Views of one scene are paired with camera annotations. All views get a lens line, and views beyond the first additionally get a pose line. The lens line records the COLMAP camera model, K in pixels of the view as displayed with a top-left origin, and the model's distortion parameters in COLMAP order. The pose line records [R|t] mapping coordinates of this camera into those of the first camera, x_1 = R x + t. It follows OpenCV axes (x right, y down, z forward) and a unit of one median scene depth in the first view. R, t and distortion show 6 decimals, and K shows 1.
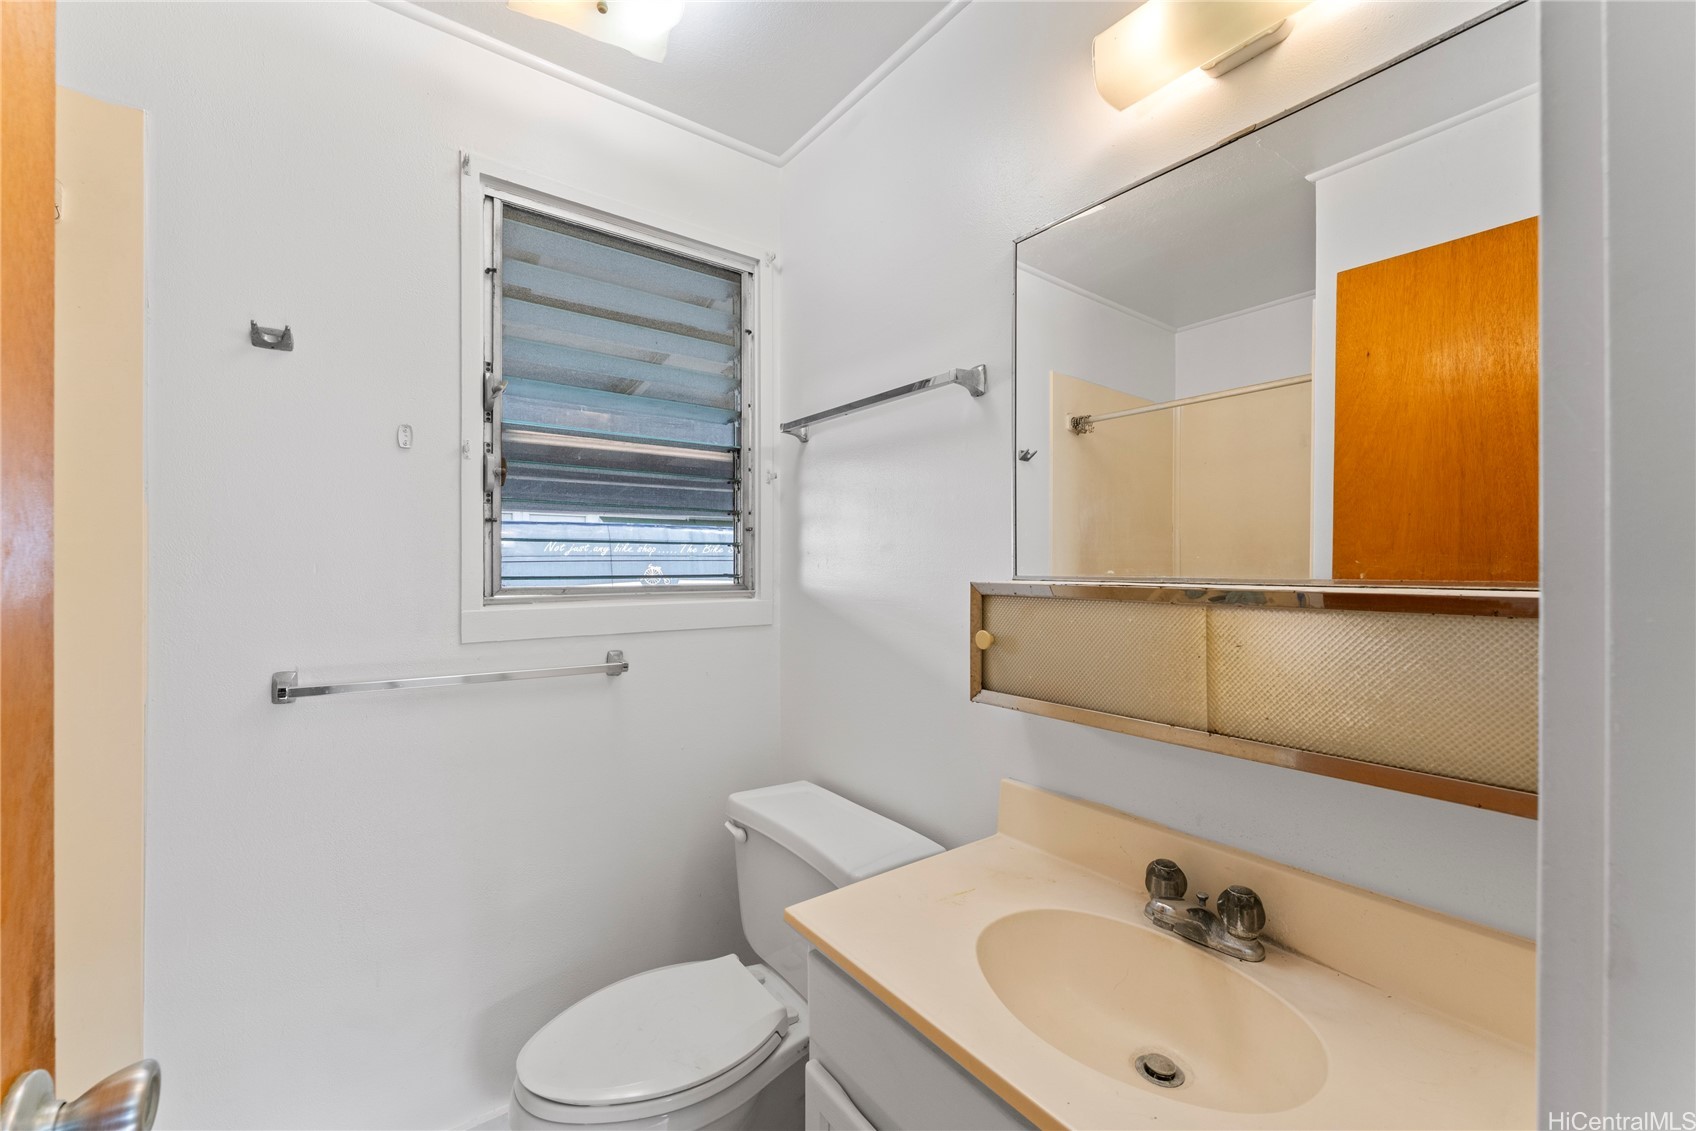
lens RADIAL K [[674.6, 0, 847.5], [0, 674.6, 563.6], [0, 0, 1]] dist [-0.000876, -0.000071]
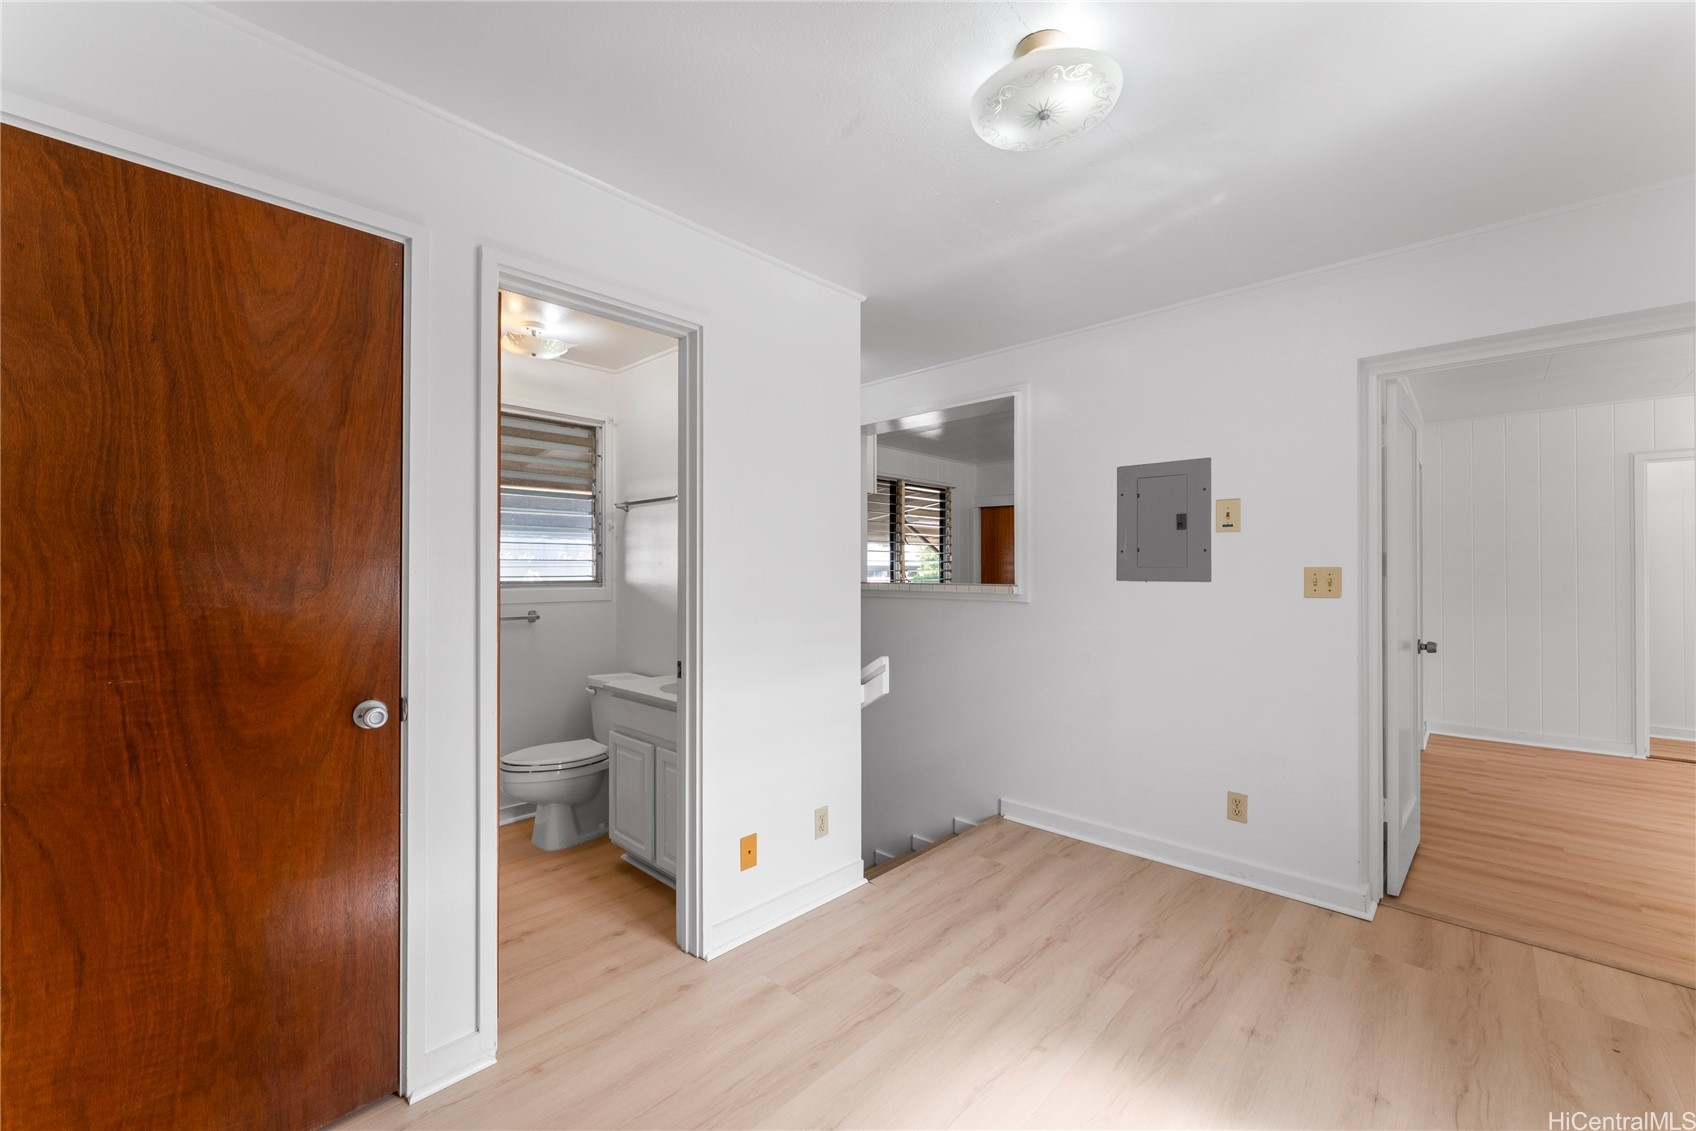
lens RADIAL K [[674.6, 0, 847.5], [0, 674.6, 563.6], [0, 0, 1]] dist [-0.000876, -0.000071]
pose [[0.981246, 0.005338, 0.192687, 0.197471], [-0.002938, 0.999915, -0.012739, 0.003918], [-0.192739, 0.011934, 0.981178, -1.138933]]
